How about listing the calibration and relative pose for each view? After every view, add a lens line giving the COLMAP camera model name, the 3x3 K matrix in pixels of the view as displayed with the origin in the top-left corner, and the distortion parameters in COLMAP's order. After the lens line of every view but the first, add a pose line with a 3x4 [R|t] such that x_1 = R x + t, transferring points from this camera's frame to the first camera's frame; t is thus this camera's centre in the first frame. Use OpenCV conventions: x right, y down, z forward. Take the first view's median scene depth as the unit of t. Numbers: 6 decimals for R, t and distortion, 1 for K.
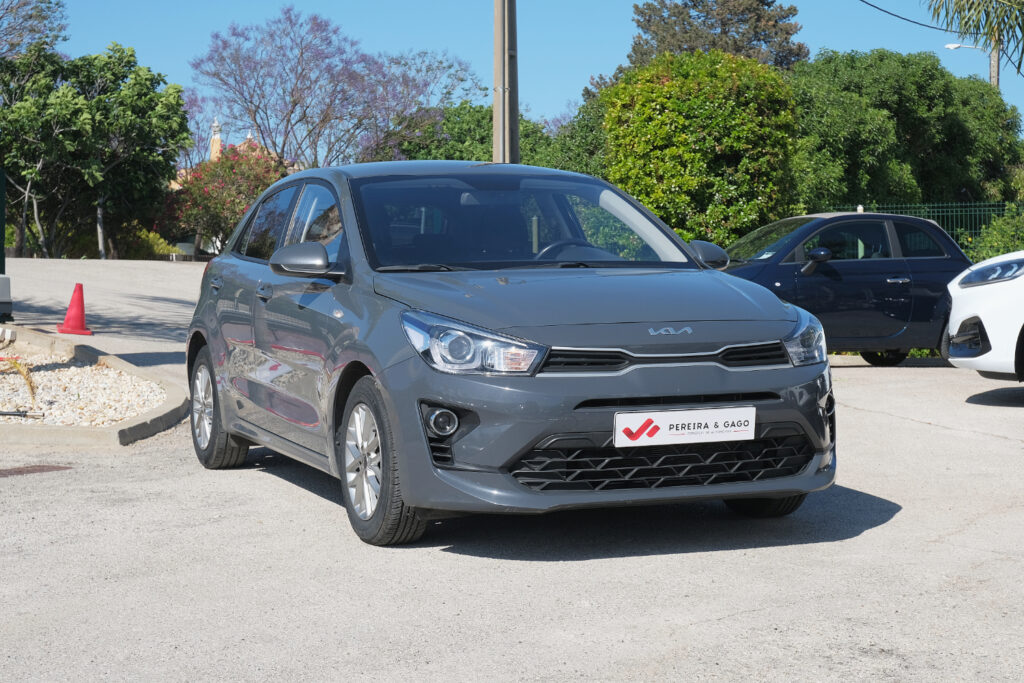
lens RADIAL K [[1816.4, 0, 501.5], [0, 1816.4, 346.4], [0, 0, 1]] dist [-0.061808, 0.000000]
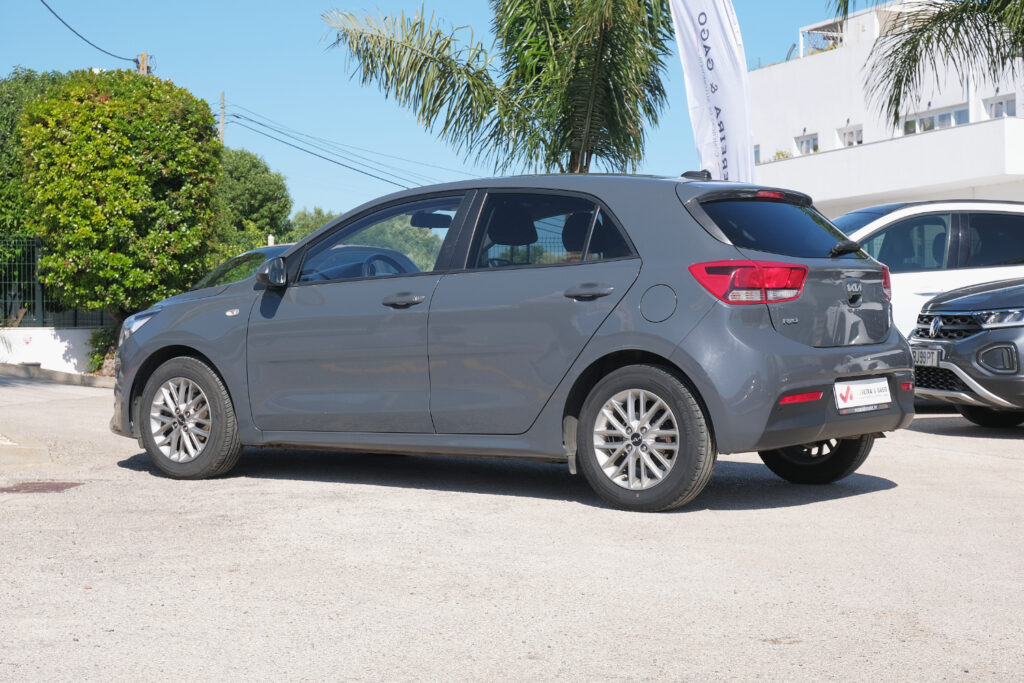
lens RADIAL K [[2008.9, 0, 508.7], [0, 2008.9, 340.7], [0, 0, 1]] dist [-0.043166, 0.000000]
pose [[0.854448, 0.004098, 0.519520, -0.279041], [0.010439, 0.999632, -0.025055, 0.010328], [-0.519432, 0.026831, 0.854091, -0.014737]]
